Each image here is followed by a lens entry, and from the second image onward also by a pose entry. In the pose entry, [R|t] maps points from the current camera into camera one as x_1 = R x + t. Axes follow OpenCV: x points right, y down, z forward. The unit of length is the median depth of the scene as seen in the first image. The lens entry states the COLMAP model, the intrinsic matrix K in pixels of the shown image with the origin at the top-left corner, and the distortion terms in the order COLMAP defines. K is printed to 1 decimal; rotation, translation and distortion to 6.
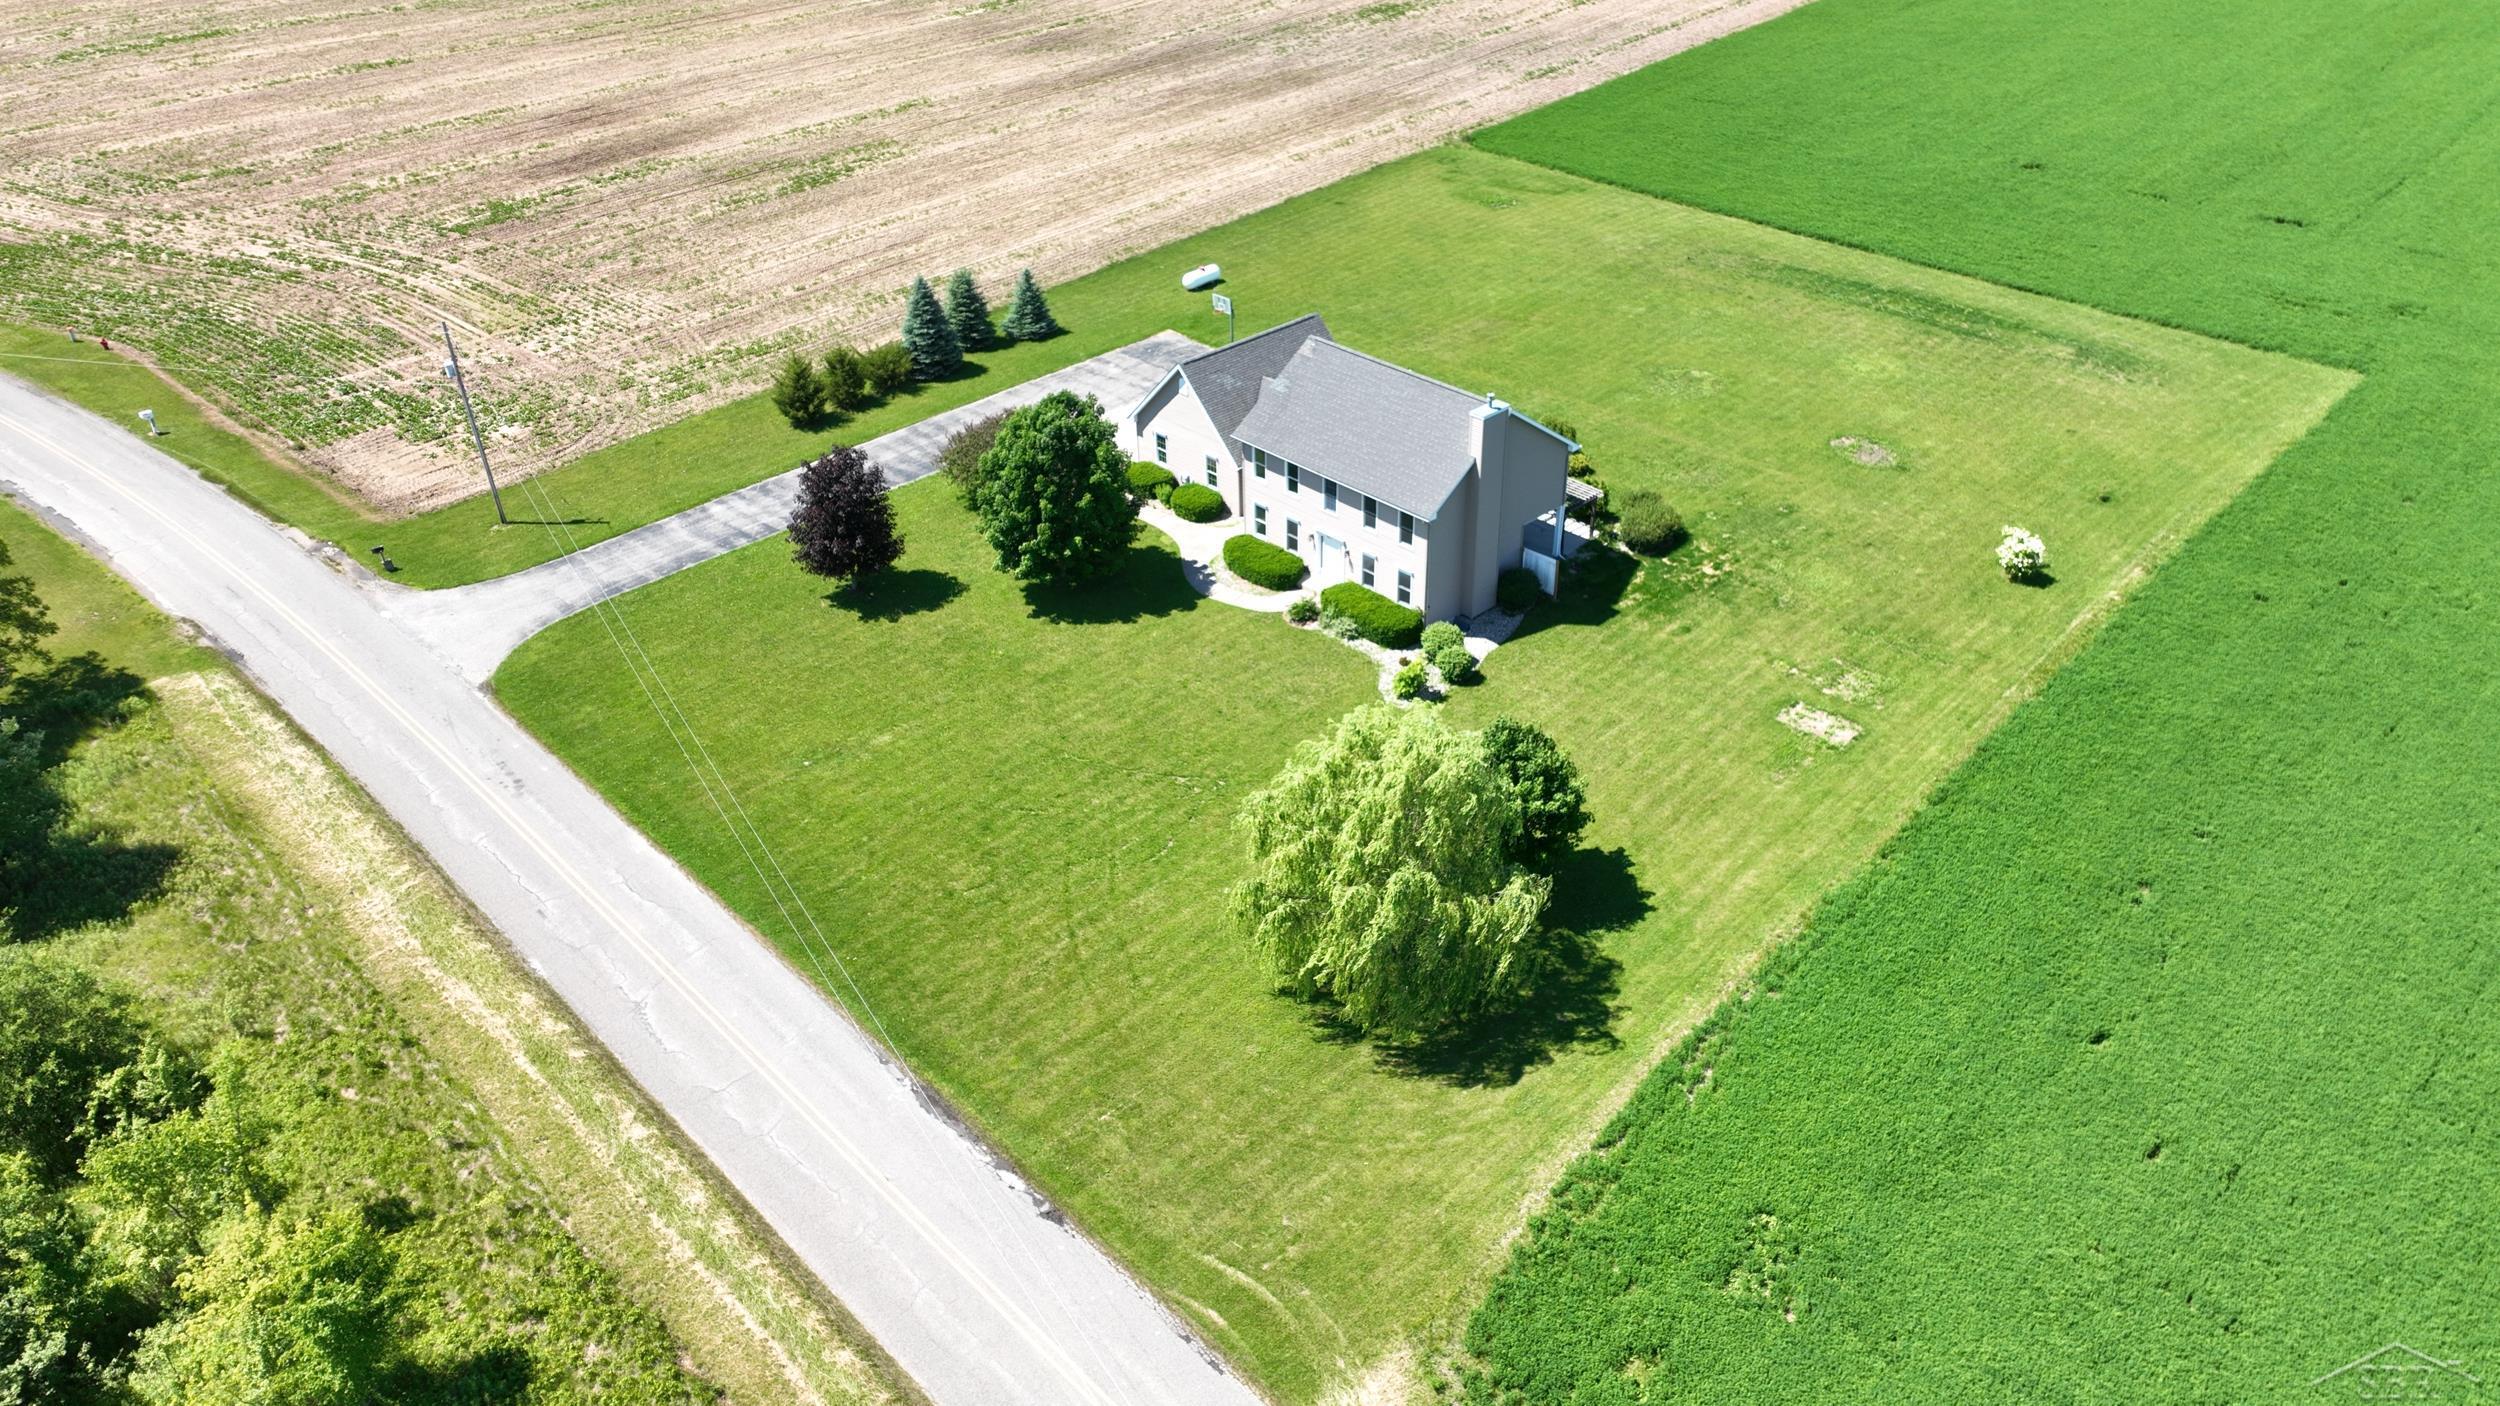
lens RADIAL K [[1808.8, 0, 1267.5], [0, 1808.8, 700.6], [0, 0, 1]] dist [0.006444, 0.001123]
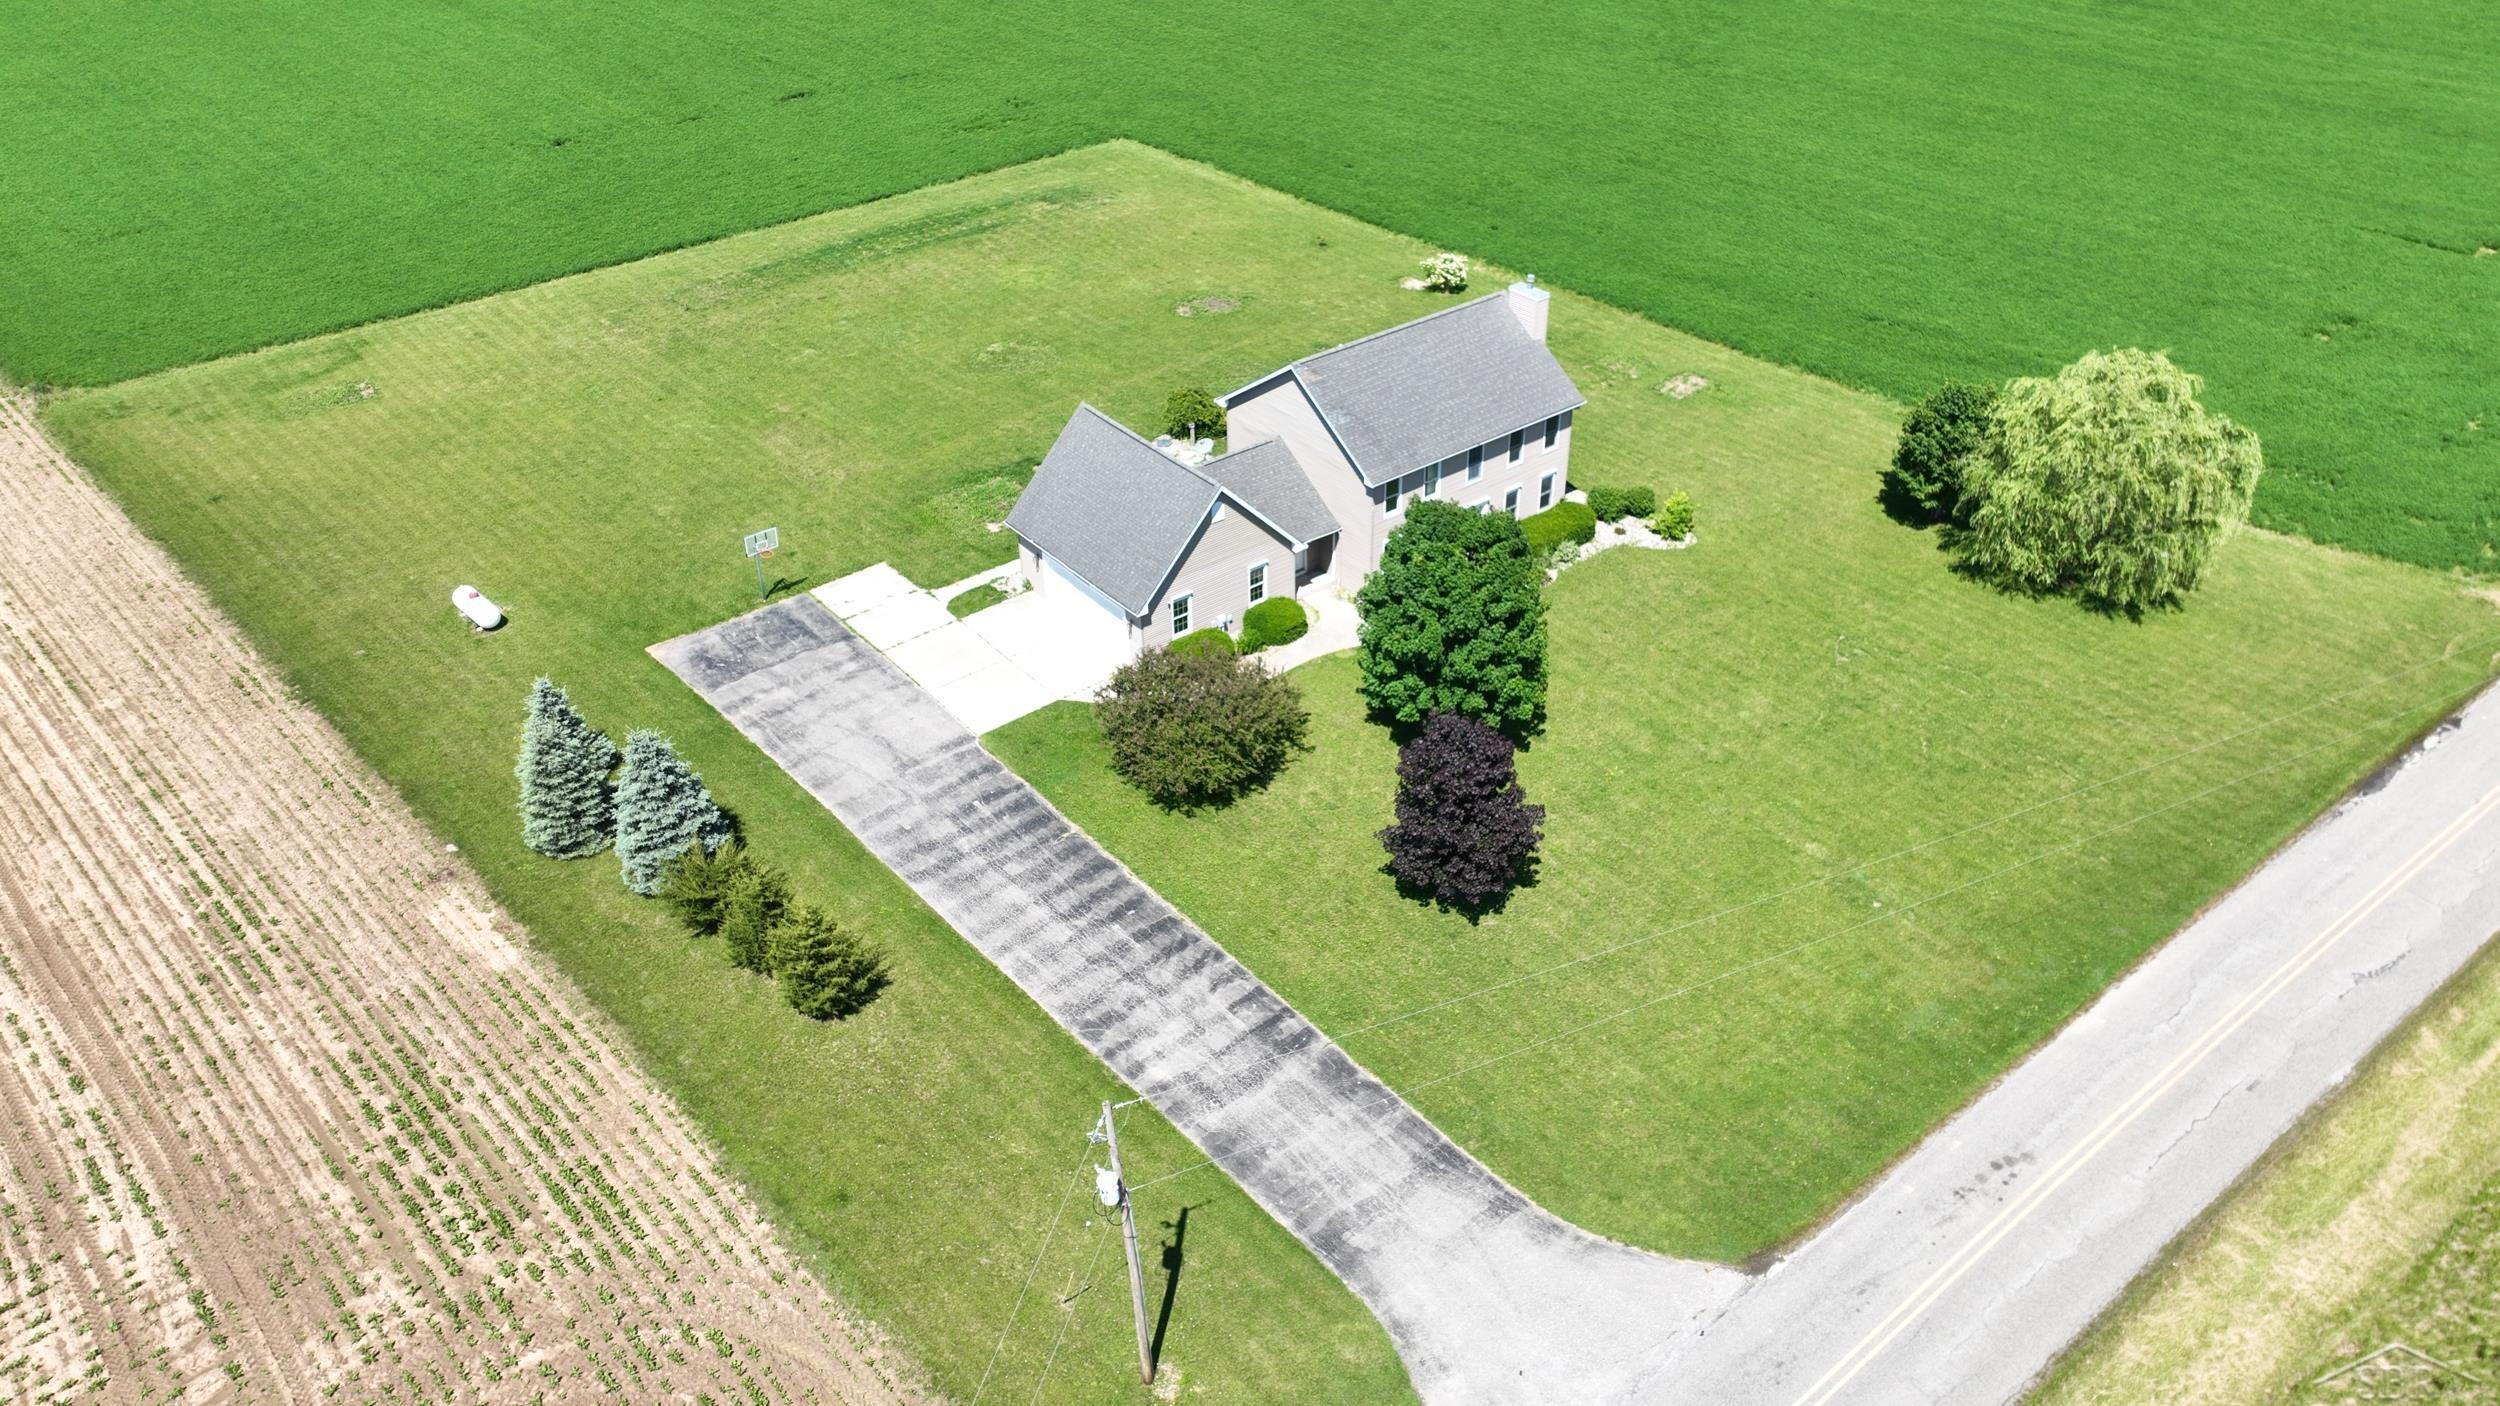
lens RADIAL K [[1808.8, 0, 1267.5], [0, 1808.8, 700.6], [0, 0, 1]] dist [0.006444, 0.001123]
pose [[0.090639, -0.553756, 0.827731, -0.750899], [0.547593, 0.721940, 0.423018, -0.440305], [-0.831821, 0.414918, 0.368669, 0.730769]]
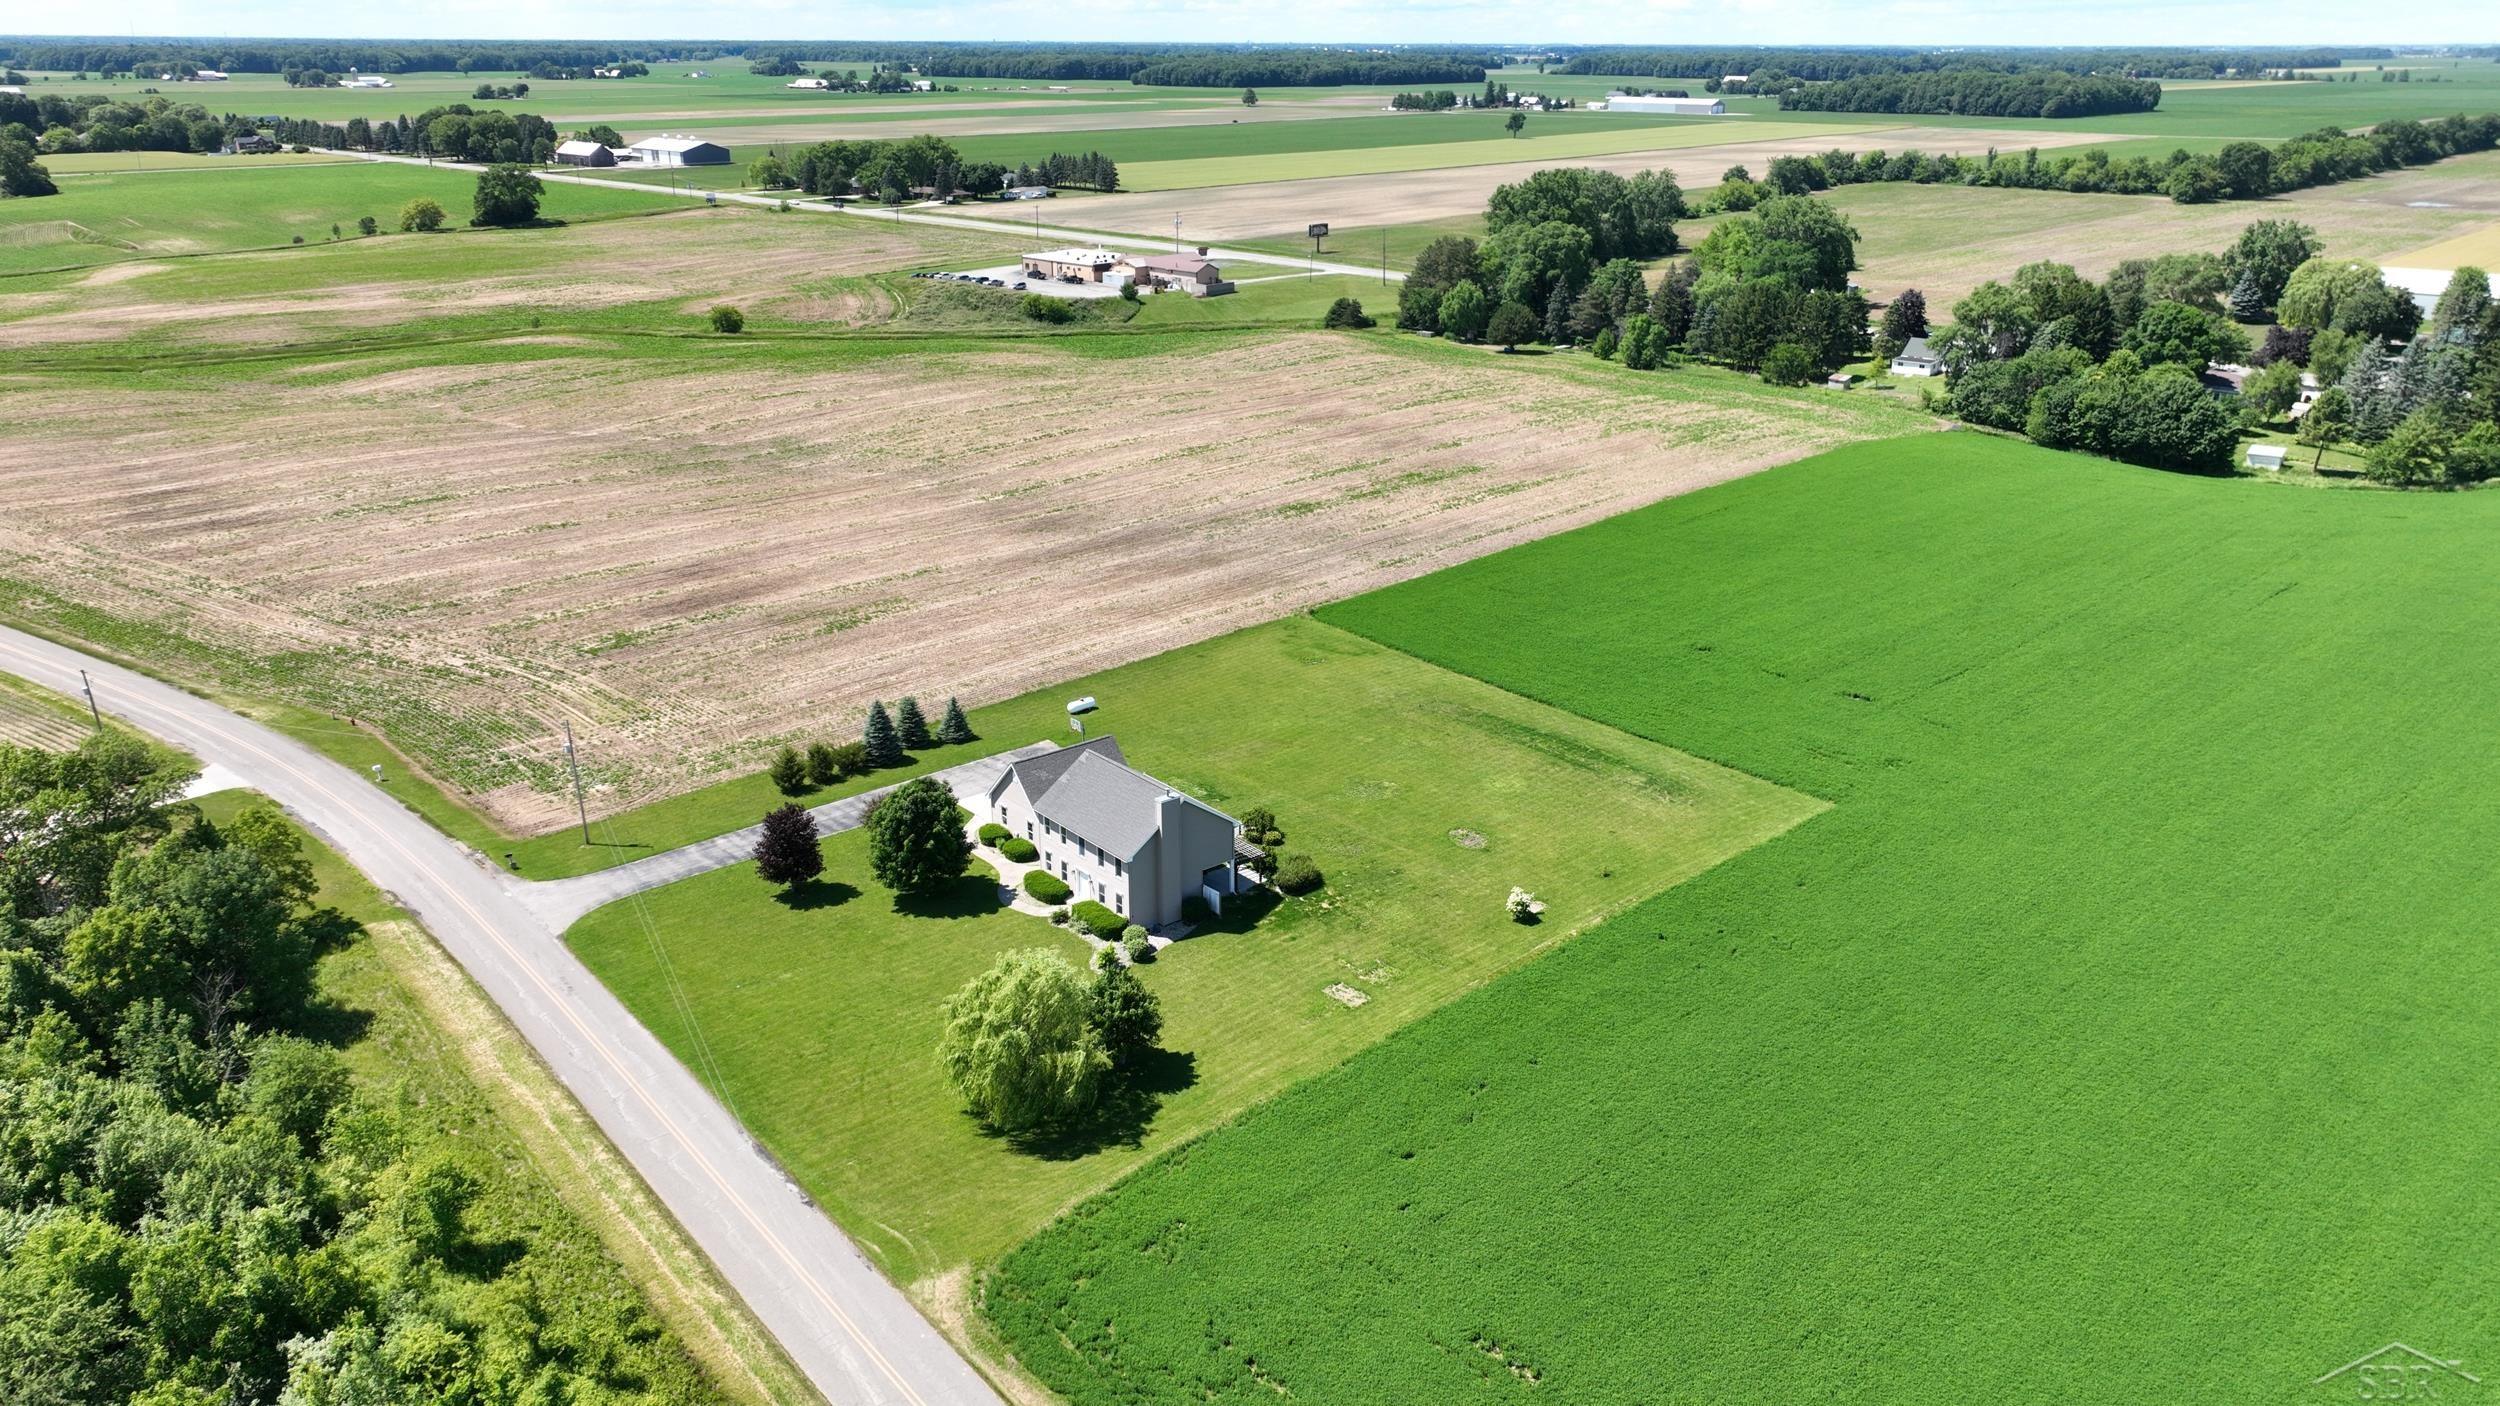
lens RADIAL K [[1808.8, 0, 1267.5], [0, 1808.8, 700.6], [0, 0, 1]] dist [0.006444, 0.001123]
pose [[0.997335, 0.039615, -0.061263, 0.272426], [-0.051963, 0.975150, -0.215365, 0.092753], [0.051209, 0.217974, 0.974610, -0.559349]]
